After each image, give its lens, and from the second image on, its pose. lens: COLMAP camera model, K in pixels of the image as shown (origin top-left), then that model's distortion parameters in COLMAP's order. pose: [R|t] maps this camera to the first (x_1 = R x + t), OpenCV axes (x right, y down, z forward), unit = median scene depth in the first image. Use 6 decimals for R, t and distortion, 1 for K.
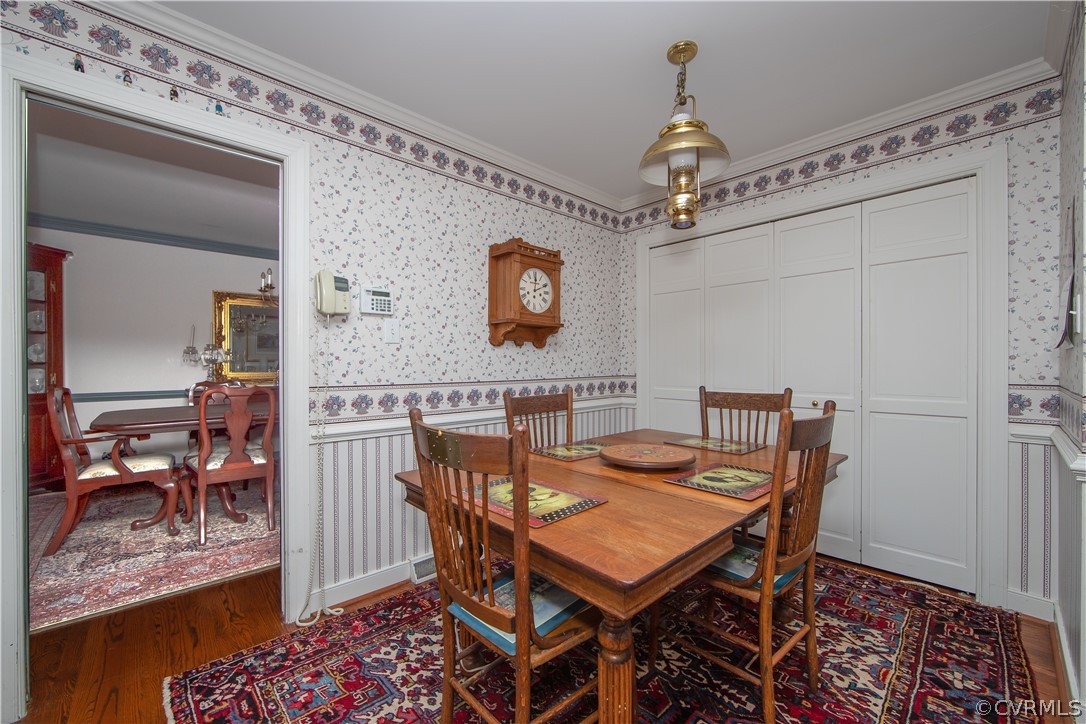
lens RADIAL K [[441.1, 0, 544.5], [0, 441.1, 365.6], [0, 0, 1]] dist [-0.007125, 0.002031]
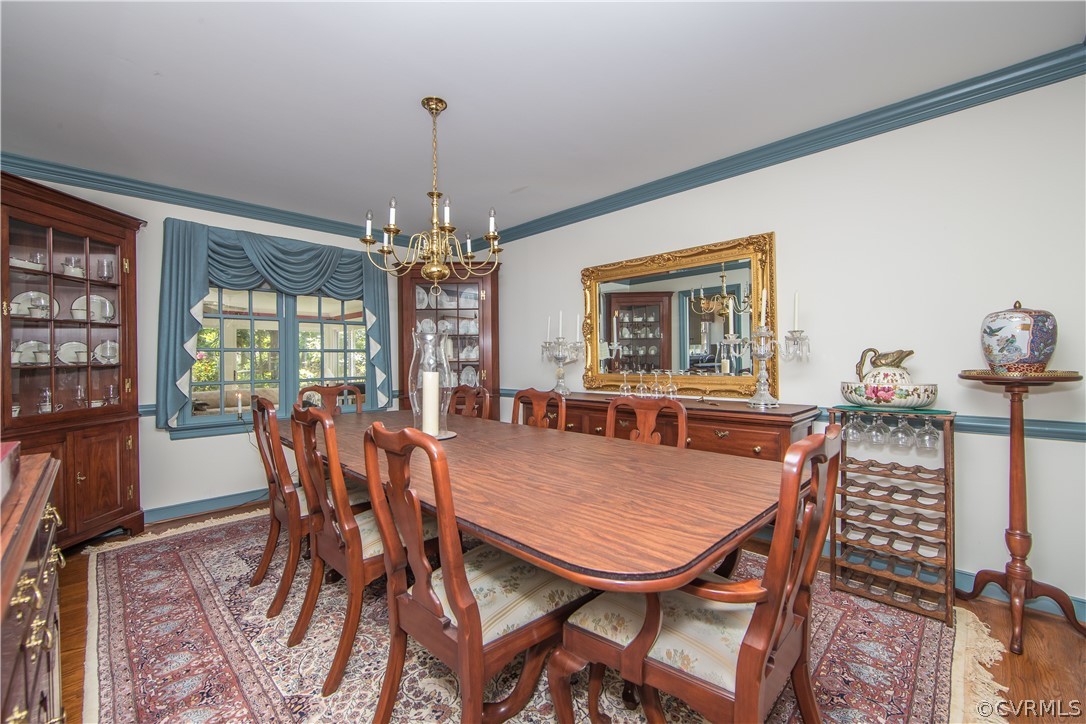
lens RADIAL K [[441.1, 0, 544.6], [0, 441.1, 365.9], [0, 0, 1]] dist [-0.007125, 0.002031]
pose [[0.039329, -0.004640, -0.999216, 0.021490], [0.002842, 0.999986, -0.004531, 0.028385], [0.999222, -0.002661, 0.039342, 1.662690]]
